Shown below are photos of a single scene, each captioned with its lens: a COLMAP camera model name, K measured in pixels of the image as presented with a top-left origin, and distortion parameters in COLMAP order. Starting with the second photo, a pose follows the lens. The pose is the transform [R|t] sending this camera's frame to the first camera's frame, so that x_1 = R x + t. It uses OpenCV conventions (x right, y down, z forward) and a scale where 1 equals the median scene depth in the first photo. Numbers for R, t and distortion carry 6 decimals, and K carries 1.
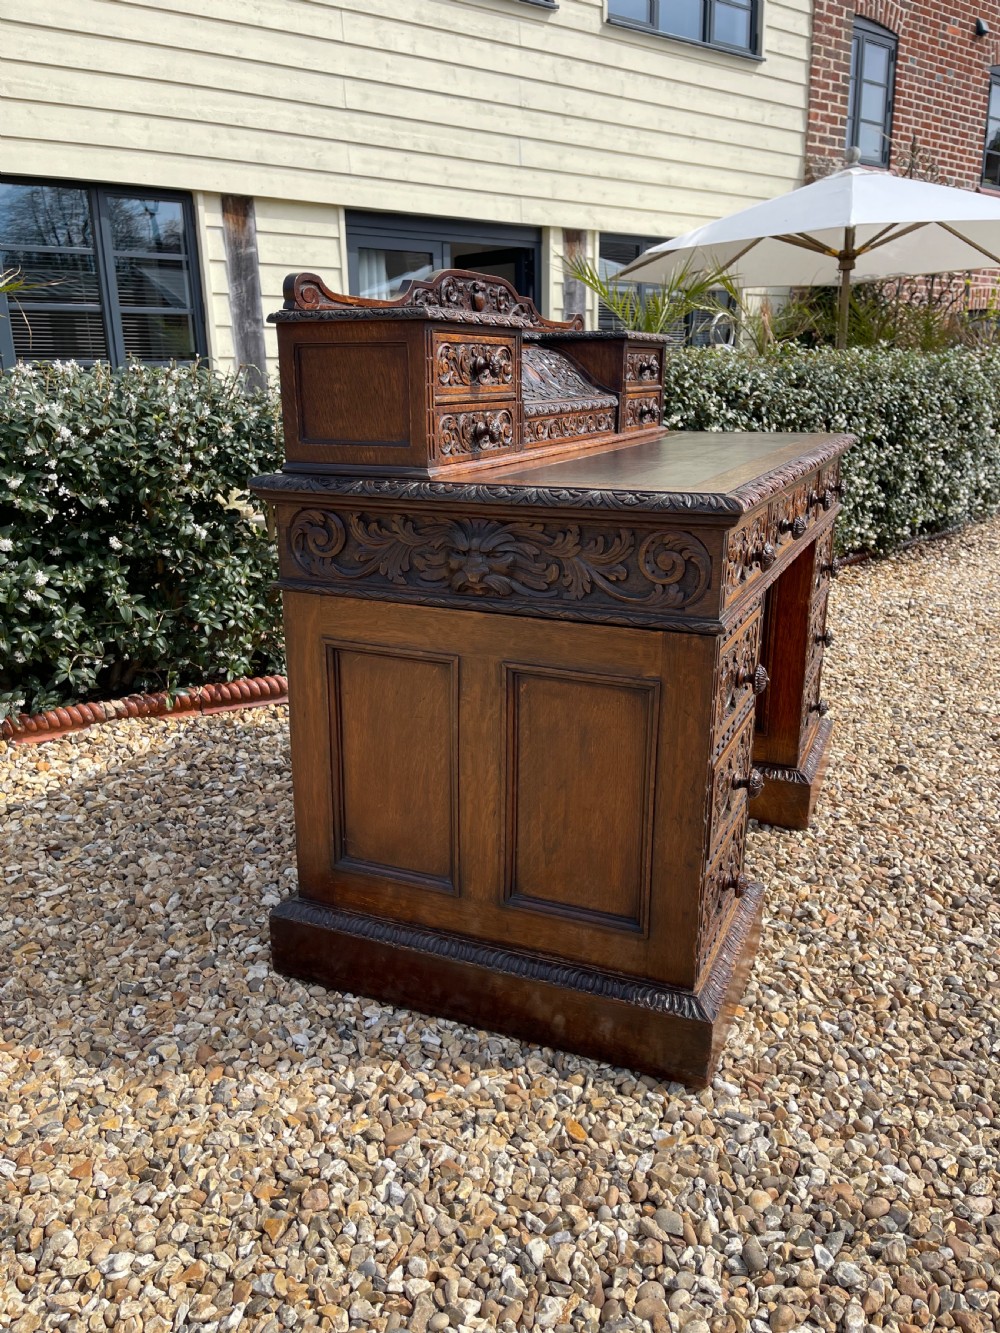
lens RADIAL K [[1003.3, 0, 503.5], [0, 1003.3, 660.7], [0, 0, 1]] dist [0.077641, -0.105667]
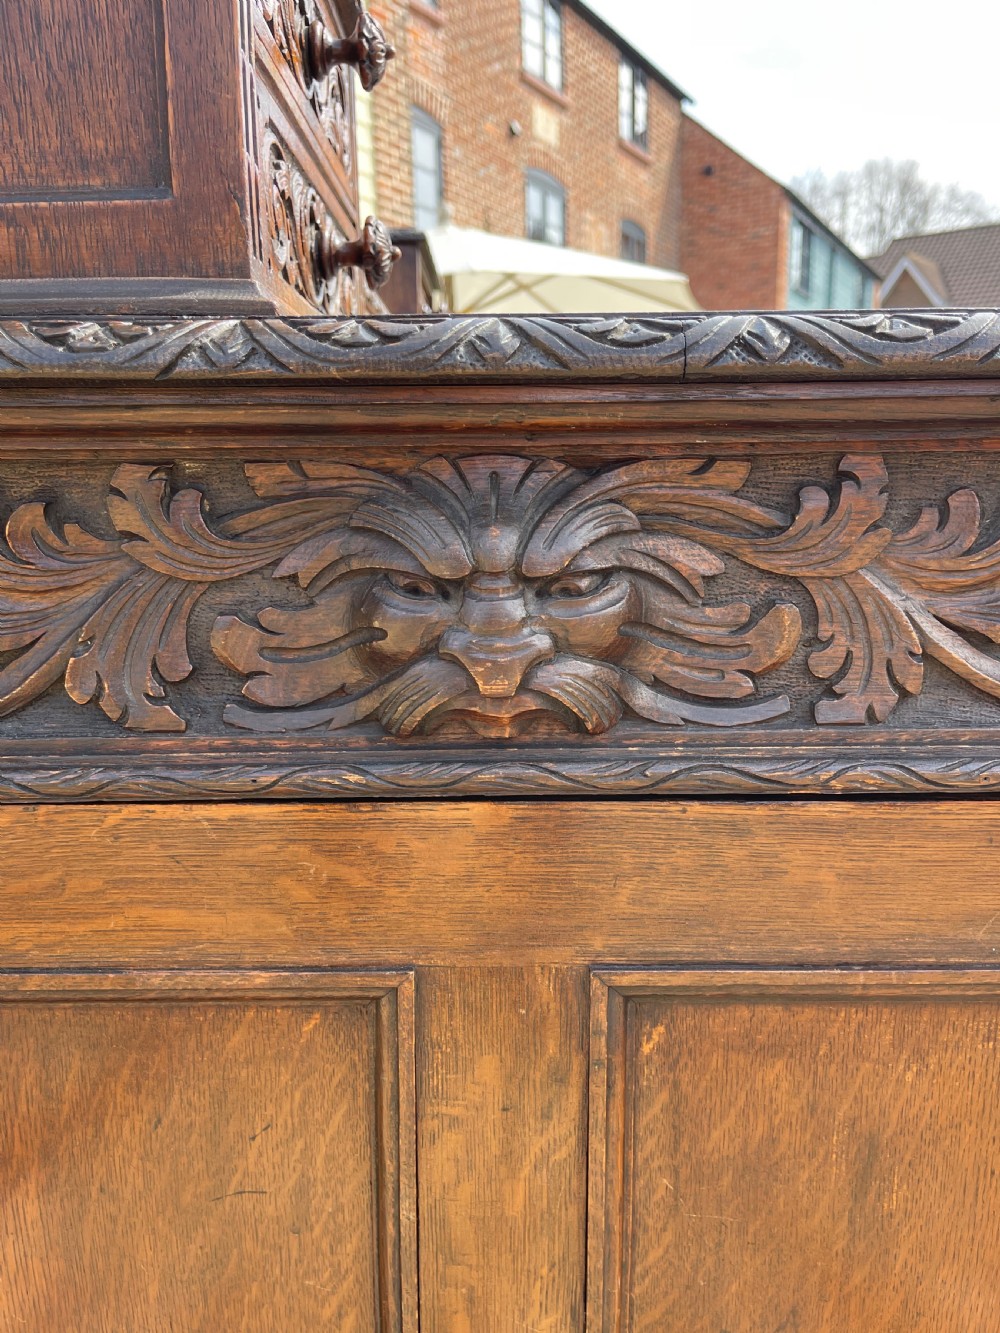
lens RADIAL K [[1003.3, 0, 496.0], [0, 1003.3, 668.5], [0, 0, 1]] dist [0.077641, -0.105667]
pose [[0.911009, -0.086278, 0.403260, -0.130866], [0.120882, 0.990784, -0.061107, -0.067185], [-0.394271, 0.104416, 0.913043, 0.738148]]
